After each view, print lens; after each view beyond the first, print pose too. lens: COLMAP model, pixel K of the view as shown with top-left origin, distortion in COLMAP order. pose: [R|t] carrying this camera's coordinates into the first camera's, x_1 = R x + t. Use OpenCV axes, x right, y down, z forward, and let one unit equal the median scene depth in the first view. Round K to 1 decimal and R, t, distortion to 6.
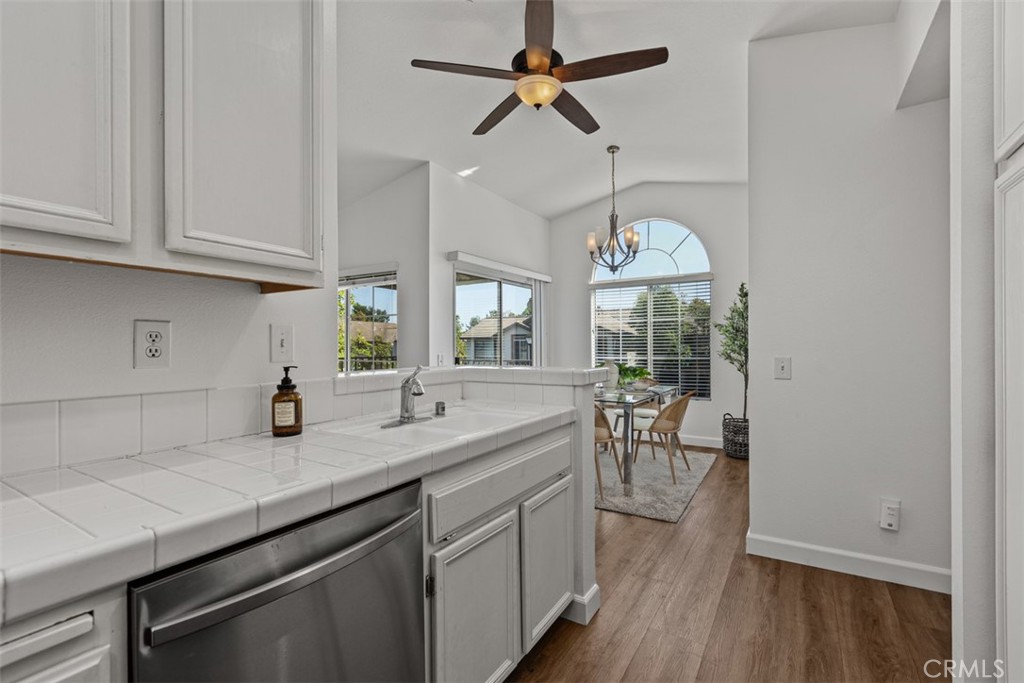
lens RADIAL K [[466.8, 0, 512.0], [0, 466.8, 341.5], [0, 0, 1]] dist [-0.002823, -0.000242]
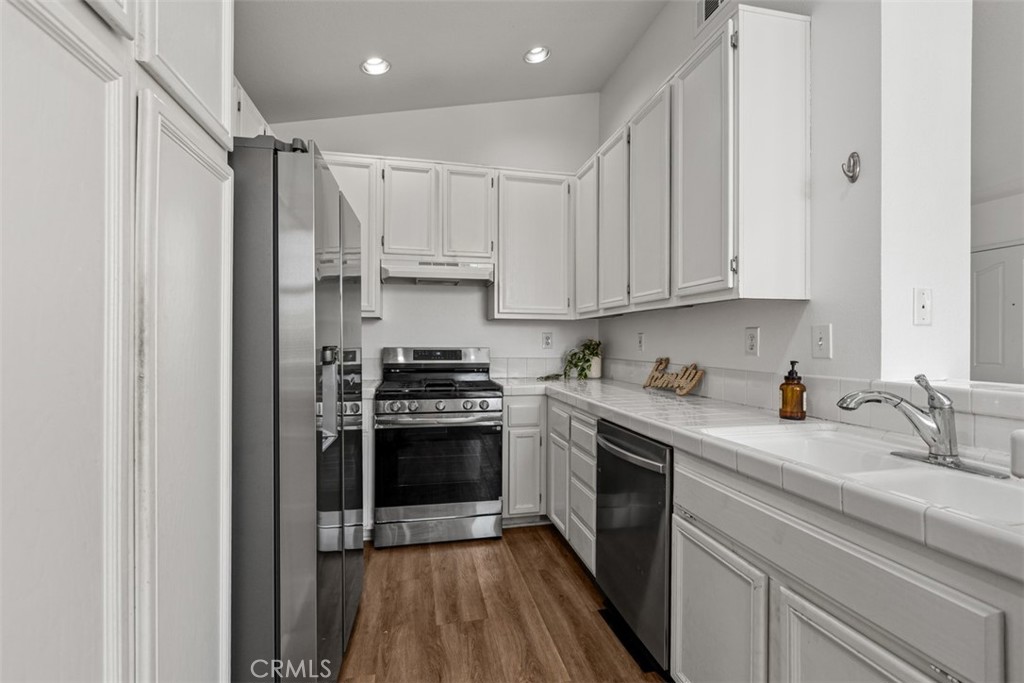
lens RADIAL K [[466.8, 0, 512.0], [0, 466.8, 341.5], [0, 0, 1]] dist [-0.002823, -0.000242]
pose [[-0.724941, 0.002013, -0.688808, 0.845699], [0.003838, 0.999992, -0.001117, 0.002882], [0.688800, -0.003453, -0.724943, 1.367862]]
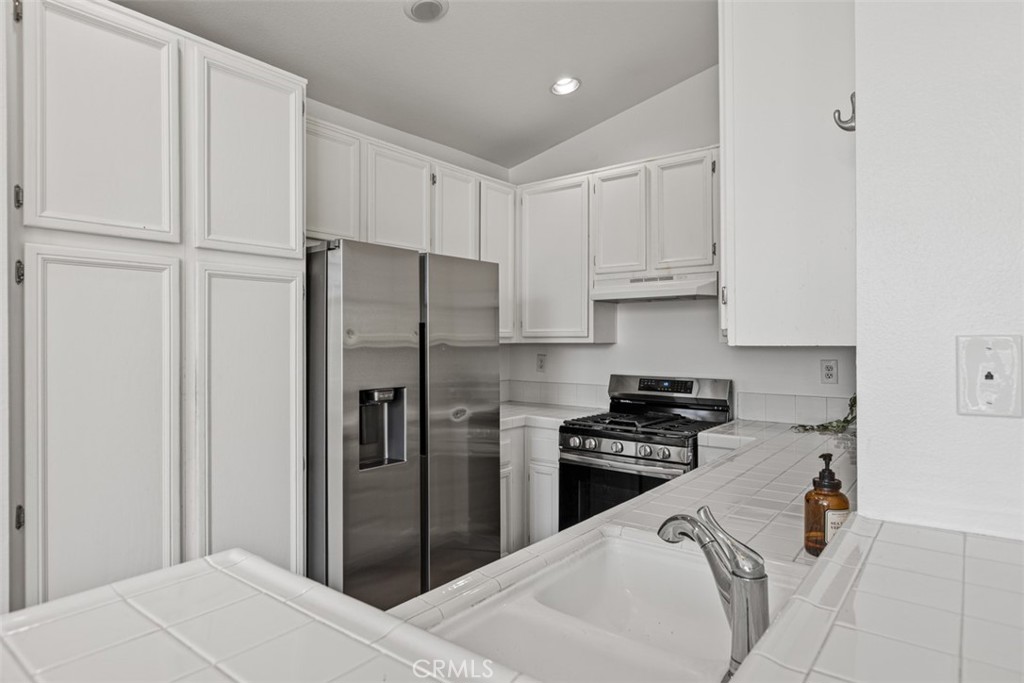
lens RADIAL K [[579.1, 0, 512.0], [0, 579.1, 341.5], [0, 0, 1]] dist [0.003241, 0.000237]
pose [[-0.993020, 0.007725, 0.117695, -0.139036], [0.007063, 0.999957, -0.006037, -0.108863], [-0.117737, -0.005163, -0.993031, 1.892402]]
